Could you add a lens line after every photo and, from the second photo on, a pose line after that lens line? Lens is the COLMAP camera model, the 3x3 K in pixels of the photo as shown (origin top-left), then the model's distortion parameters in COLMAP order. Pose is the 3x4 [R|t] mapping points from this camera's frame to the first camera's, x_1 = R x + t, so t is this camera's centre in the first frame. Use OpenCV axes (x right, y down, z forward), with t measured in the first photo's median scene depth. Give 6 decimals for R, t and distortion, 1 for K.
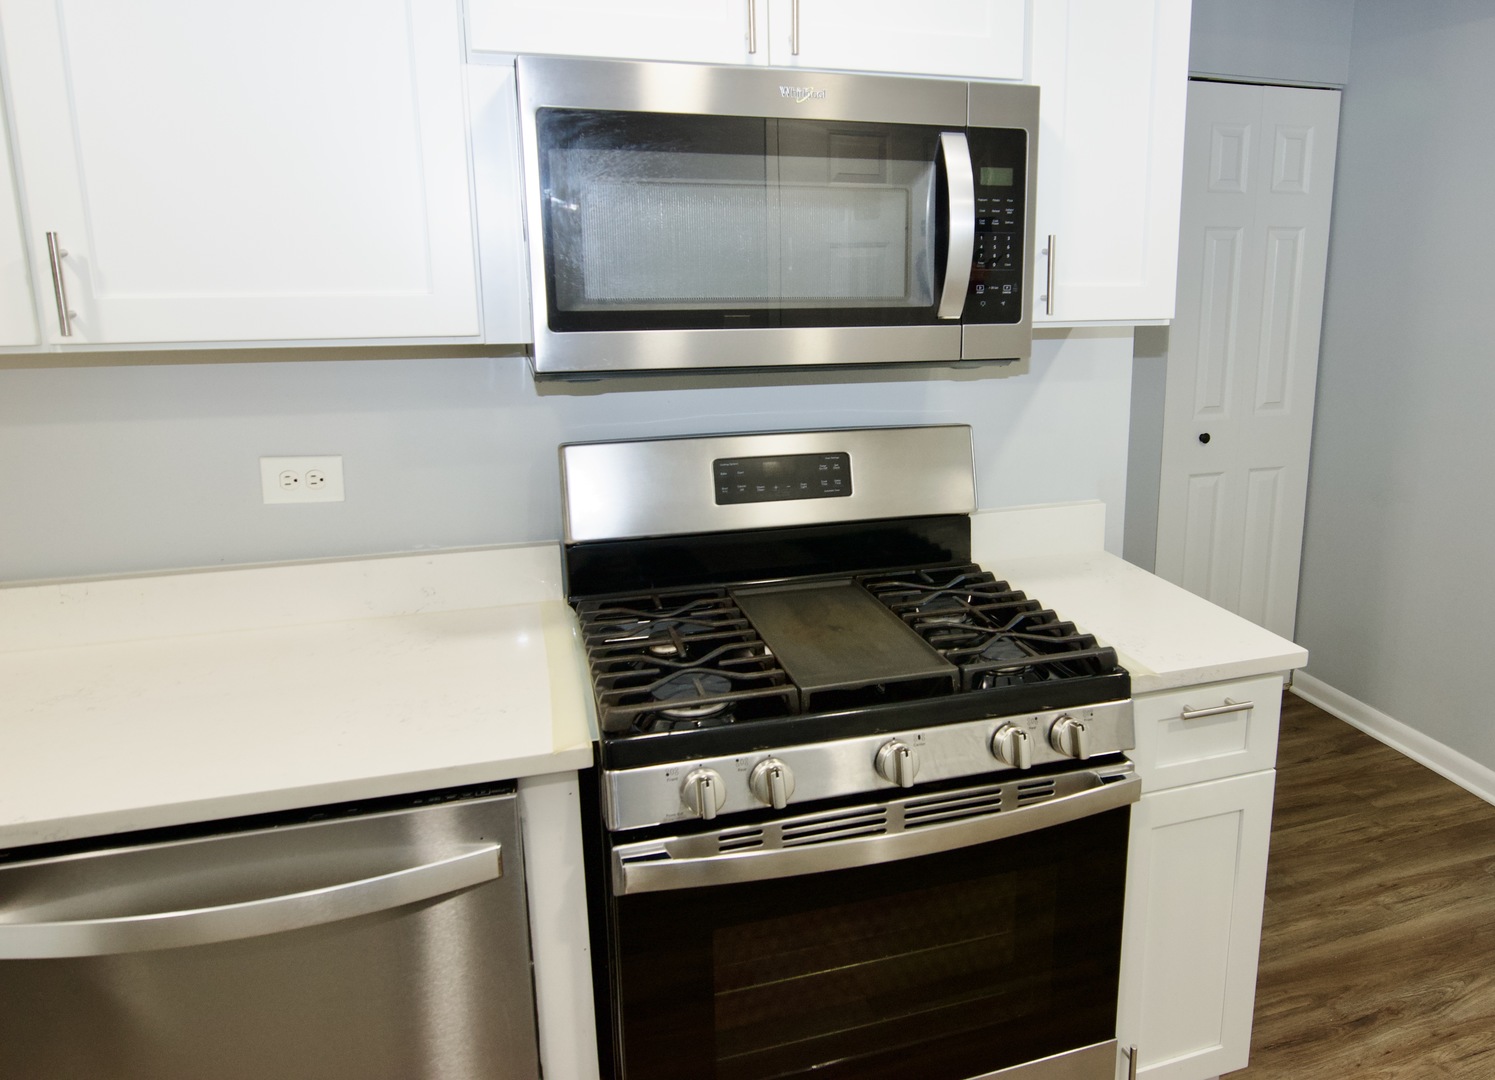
lens RADIAL K [[1102.2, 0, 748.6], [0, 1102.2, 481.8], [0, 0, 1]] dist [-0.005199, -0.009269]
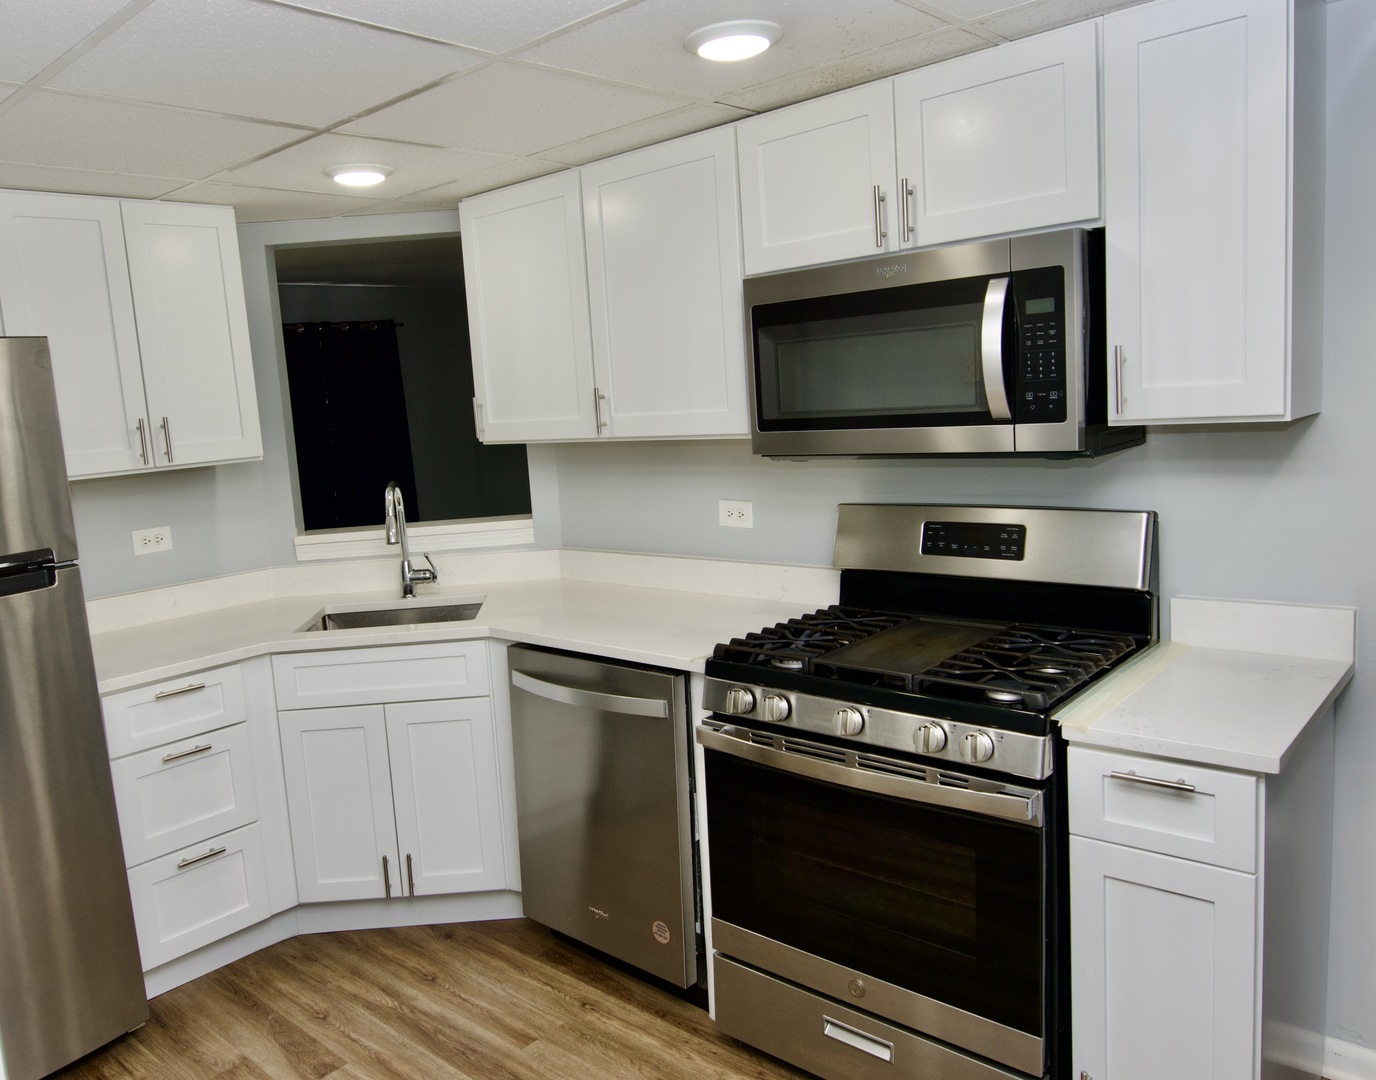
lens RADIAL K [[1134.2, 0, 688.0], [0, 1134.2, 540.0], [0, 0, 1]] dist [-0.002825, -0.002692]
pose [[0.471676, 0.081758, -0.877973, 1.164514], [-0.112135, 0.993170, 0.032243, -0.010384], [0.874613, 0.083243, 0.477622, 0.059182]]
